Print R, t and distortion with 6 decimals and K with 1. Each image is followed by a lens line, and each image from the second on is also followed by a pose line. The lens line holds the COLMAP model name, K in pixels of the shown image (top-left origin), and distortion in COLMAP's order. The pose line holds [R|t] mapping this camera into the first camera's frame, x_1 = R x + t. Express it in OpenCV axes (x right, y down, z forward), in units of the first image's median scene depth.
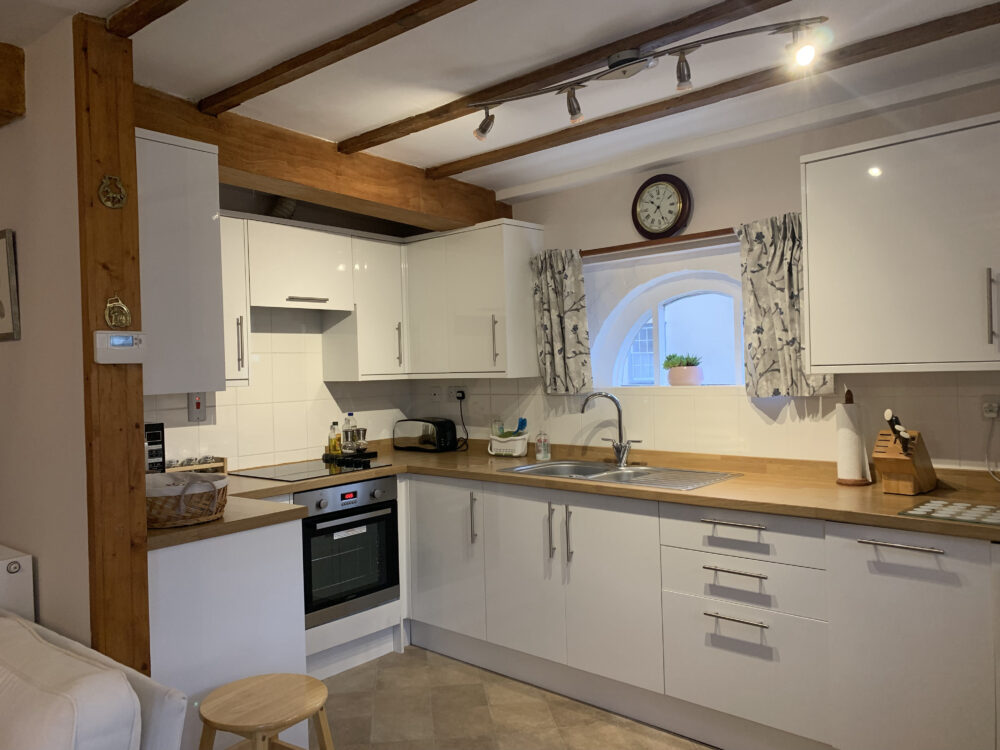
lens RADIAL K [[764.6, 0, 500.0], [0, 764.6, 375.0], [0, 0, 1]] dist [0.139612, -0.330372]
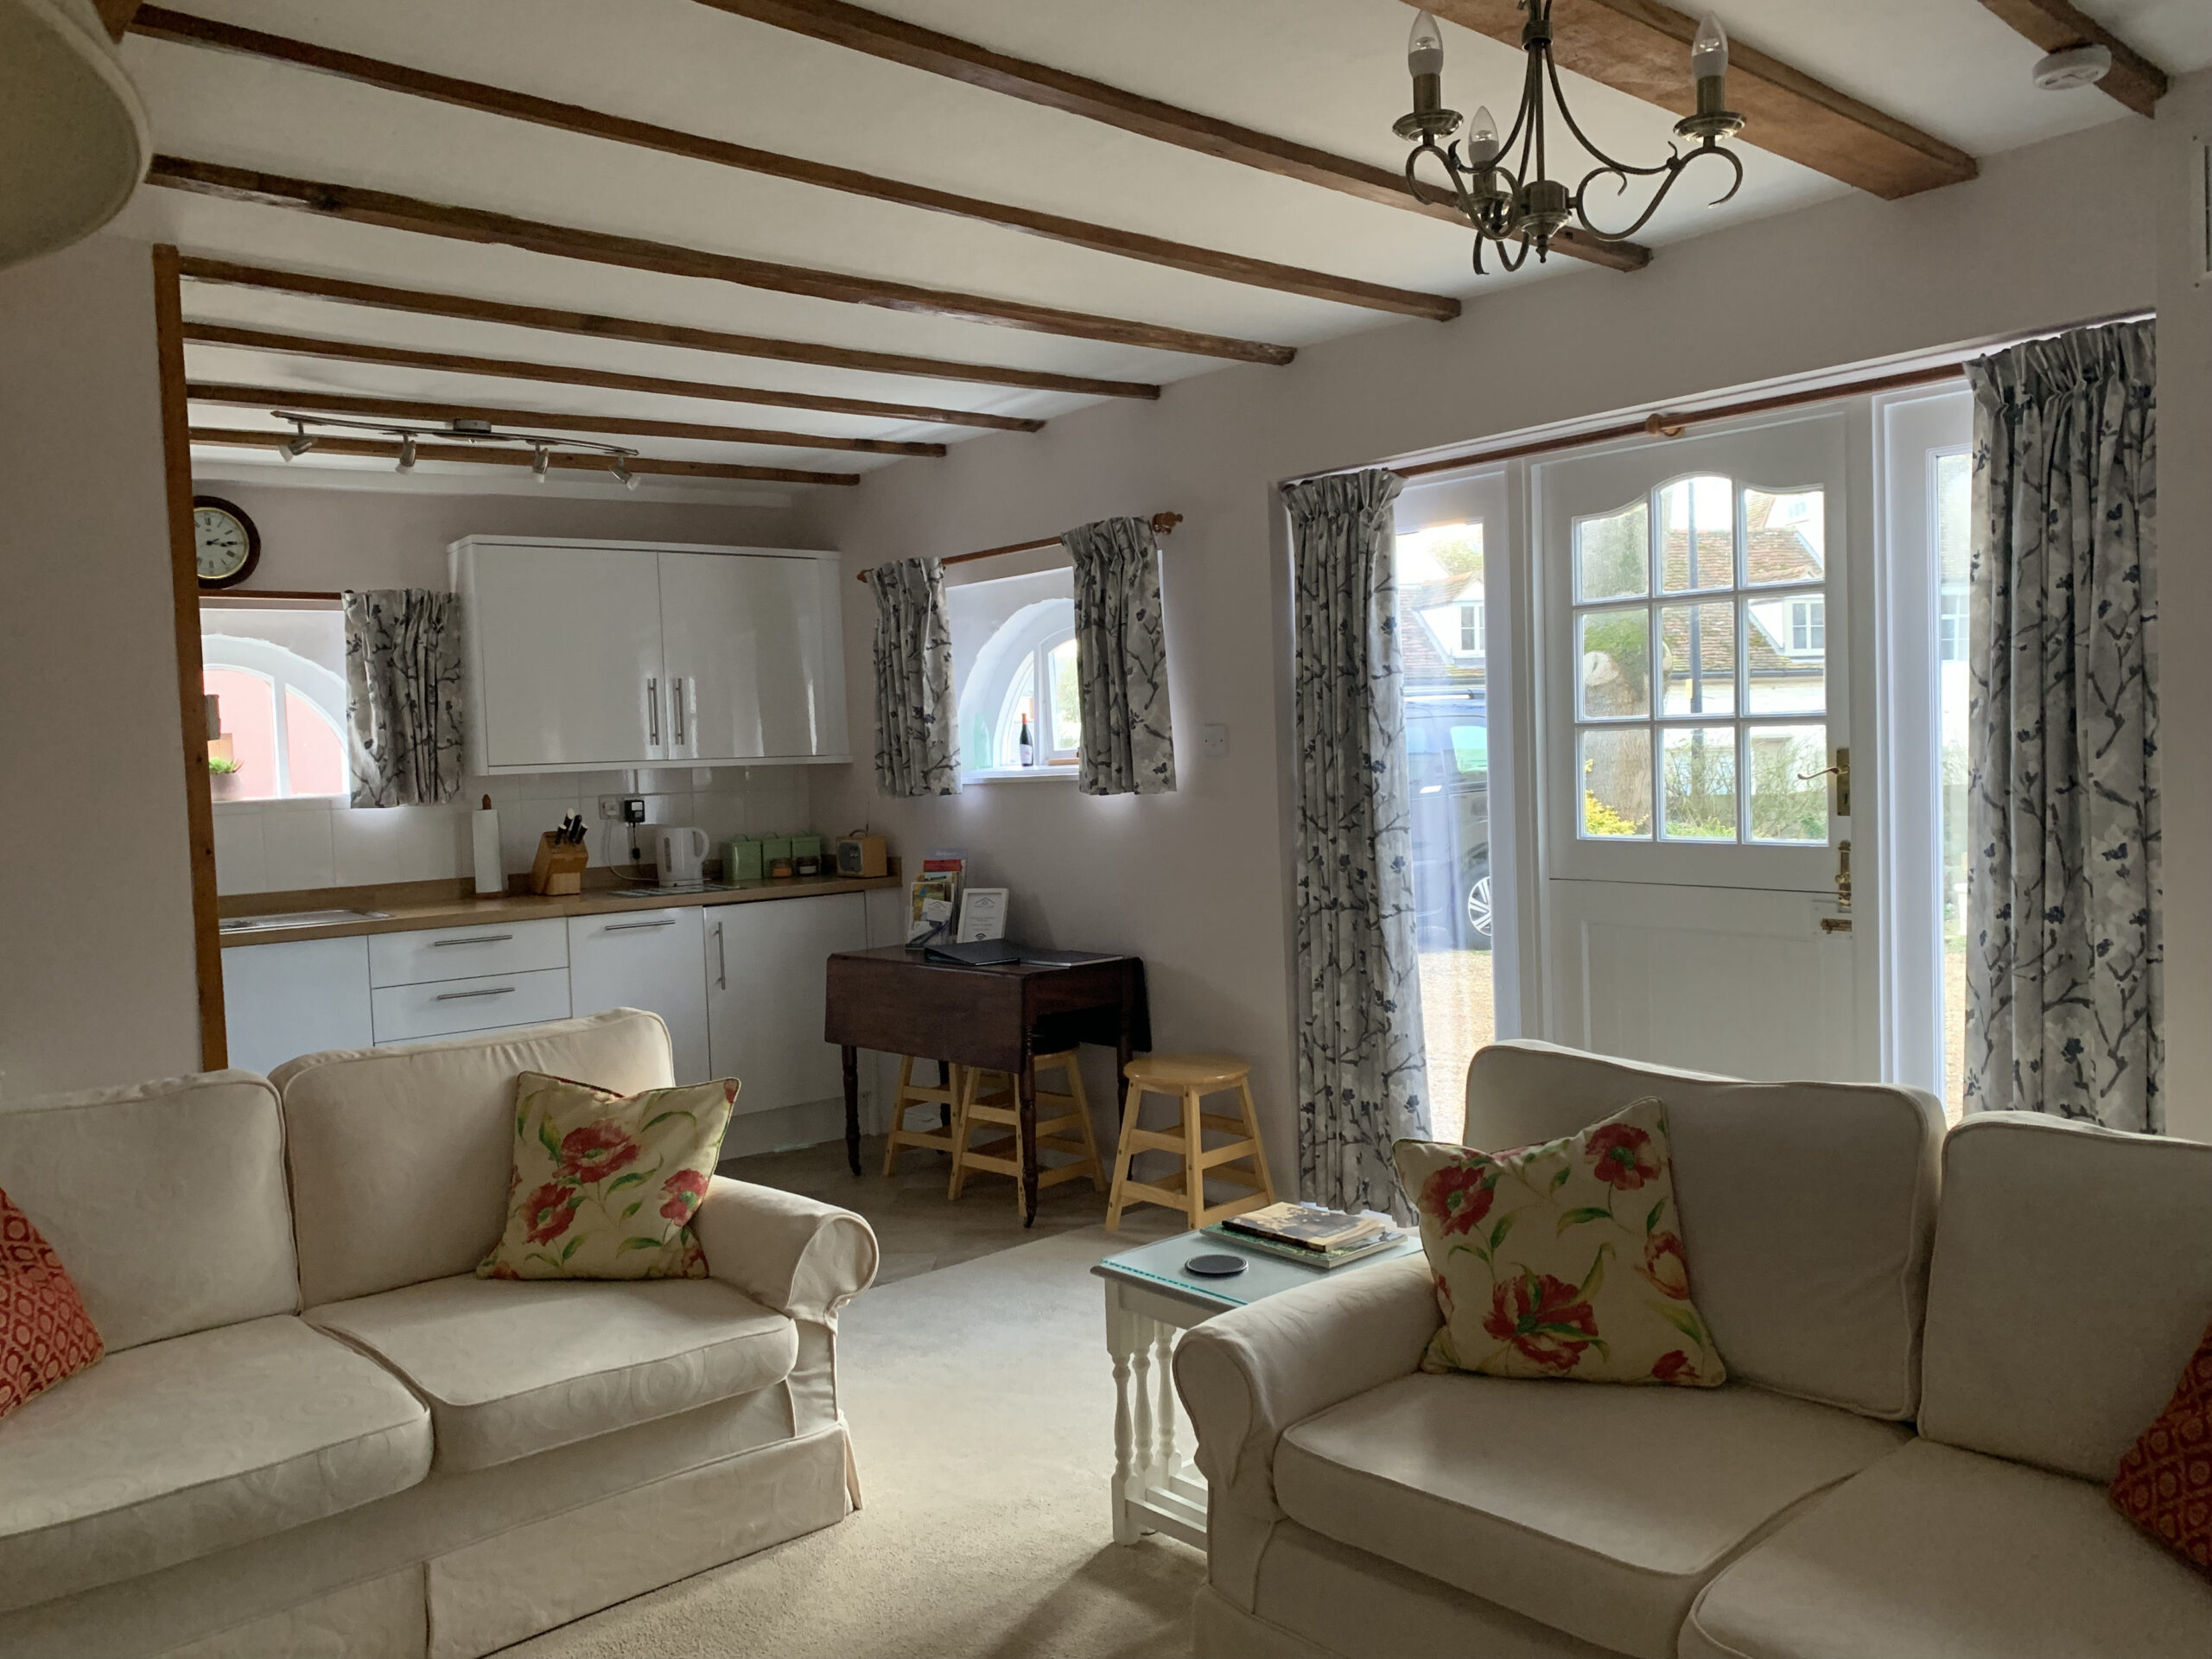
lens RADIAL K [[1691.3, 0, 1106.0], [0, 1691.3, 829.5], [0, 0, 1]] dist [0.139612, -0.330372]
pose [[0.187330, -0.024073, 0.982002, -1.169133], [0.041972, 0.998983, 0.016482, 0.048654], [-0.981400, 0.038129, 0.188150, -0.073017]]
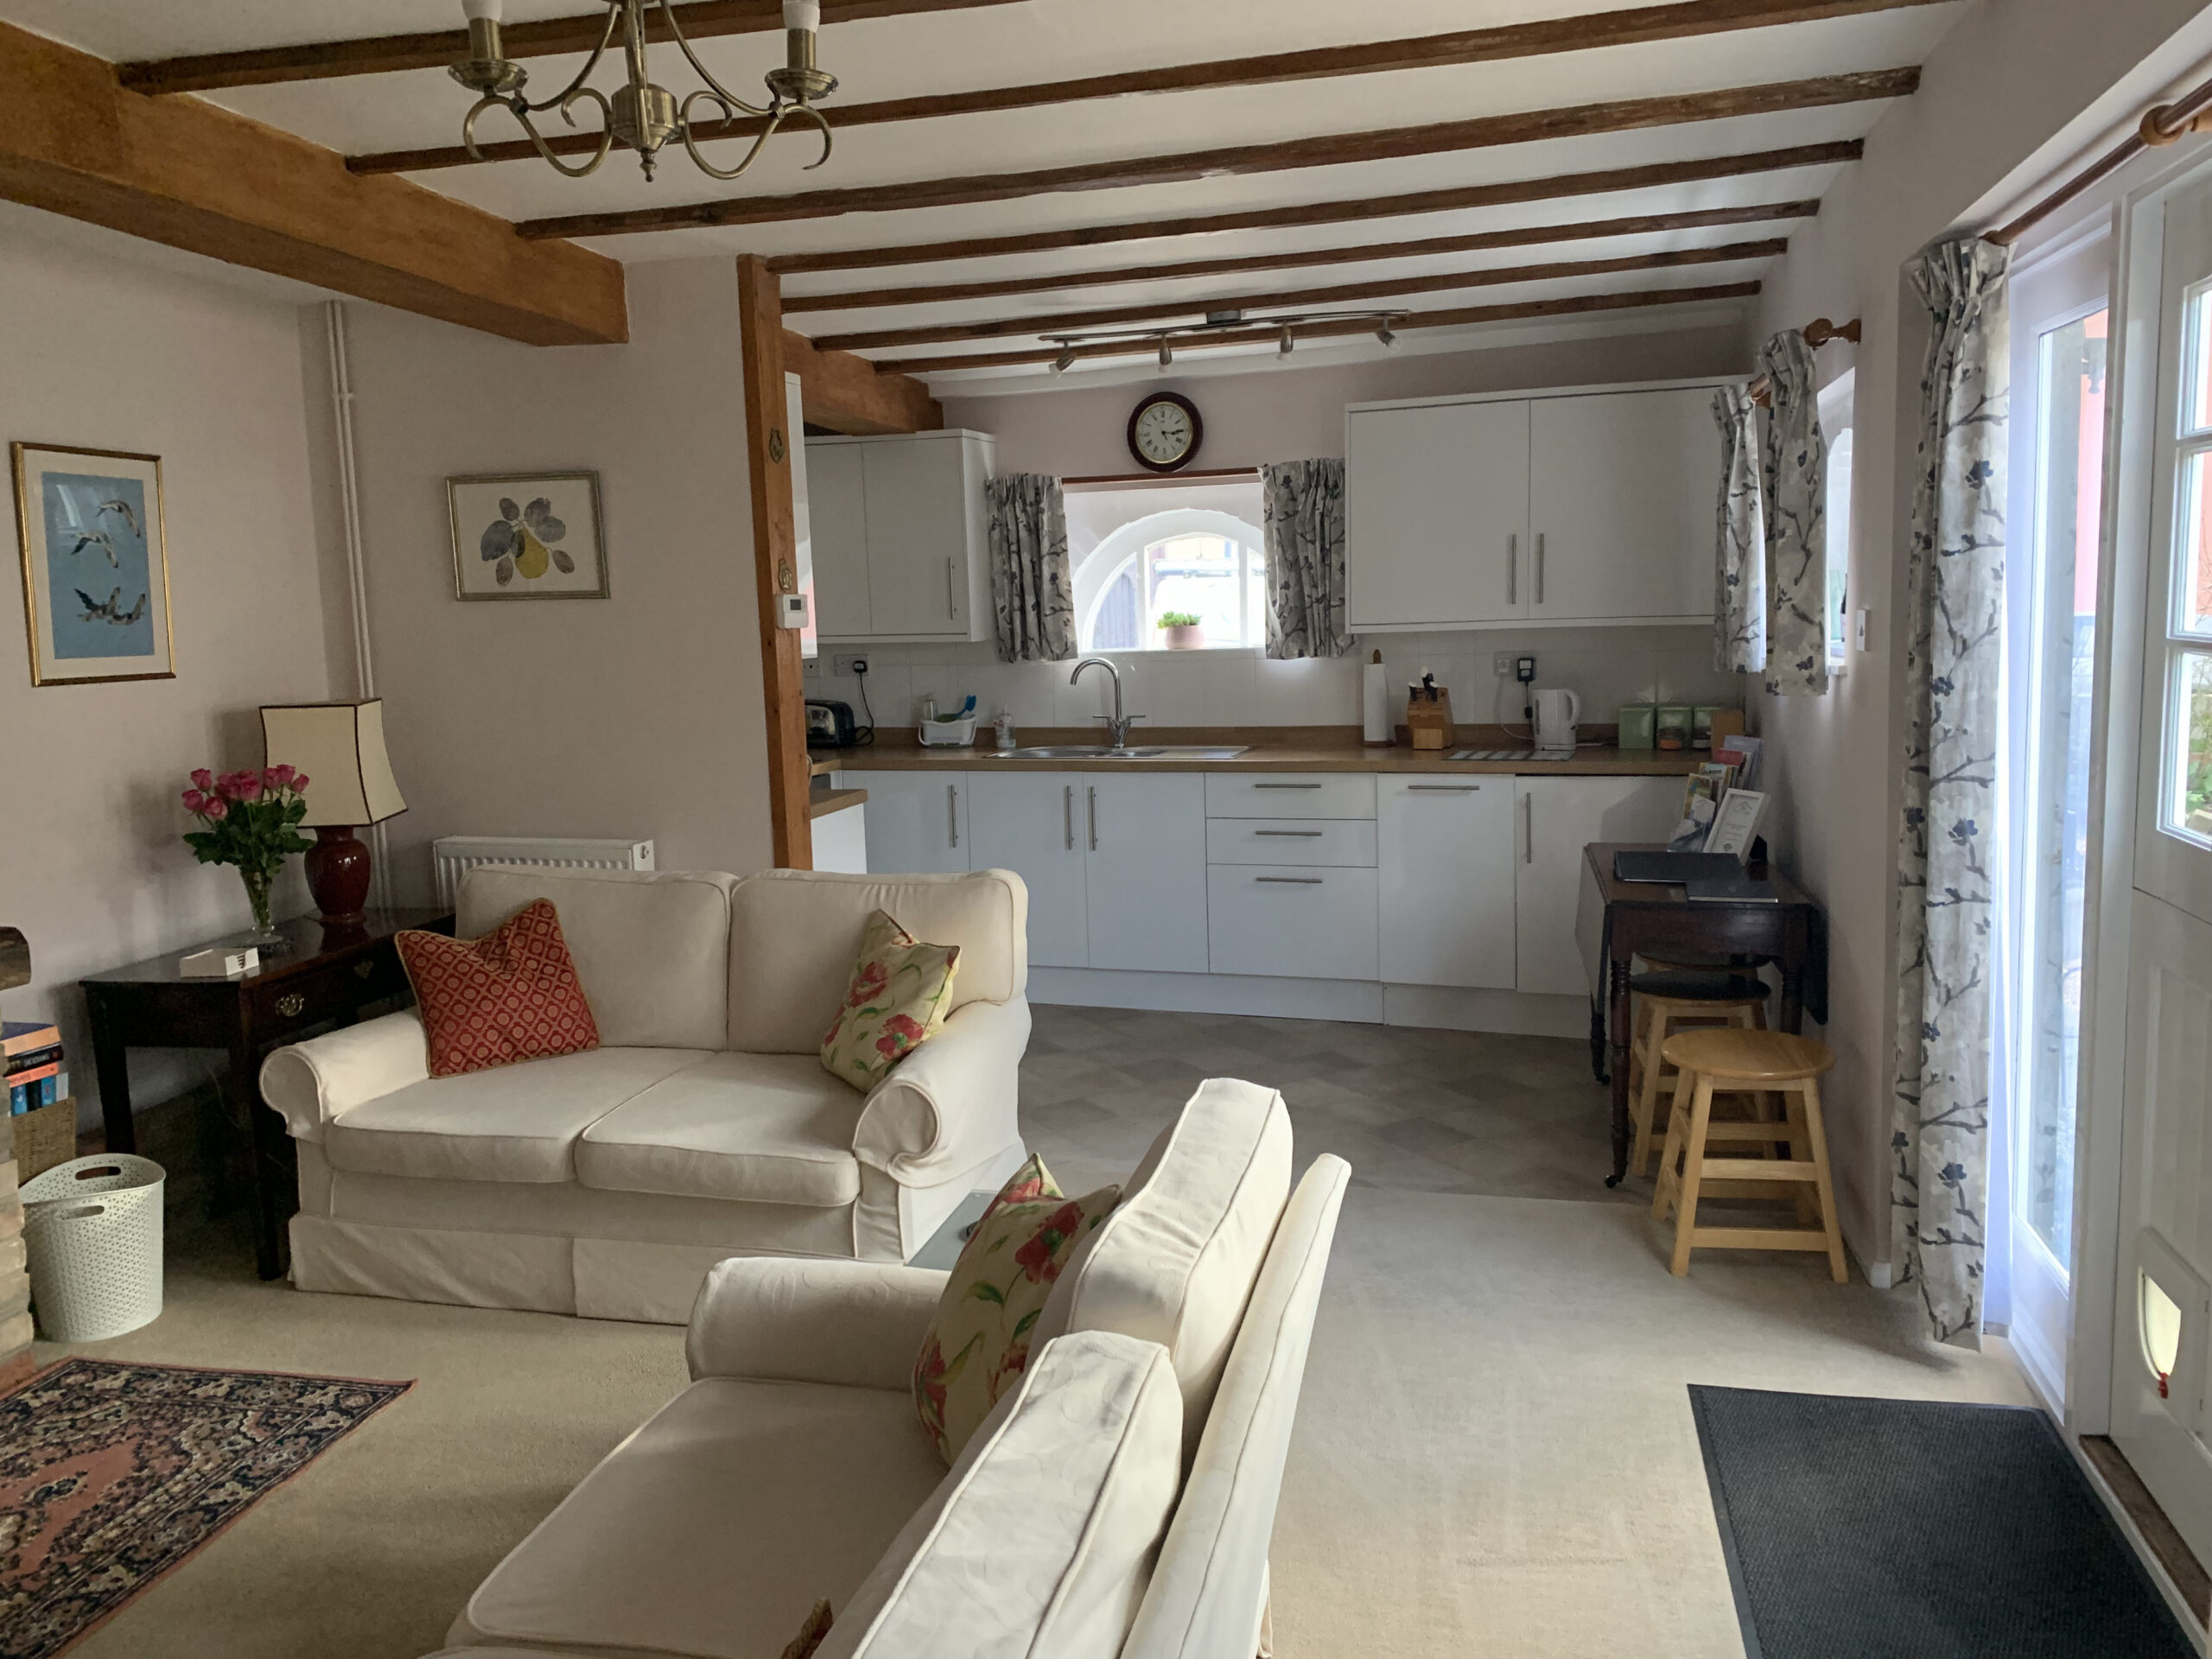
lens RADIAL K [[1691.3, 0, 1106.0], [0, 1691.3, 829.5], [0, 0, 1]] dist [0.139612, -0.330372]
pose [[0.919247, -0.051389, 0.390313, -0.594011], [0.007438, 0.993534, 0.113290, -0.000317], [-0.393611, -0.101239, 0.913685, -0.701523]]
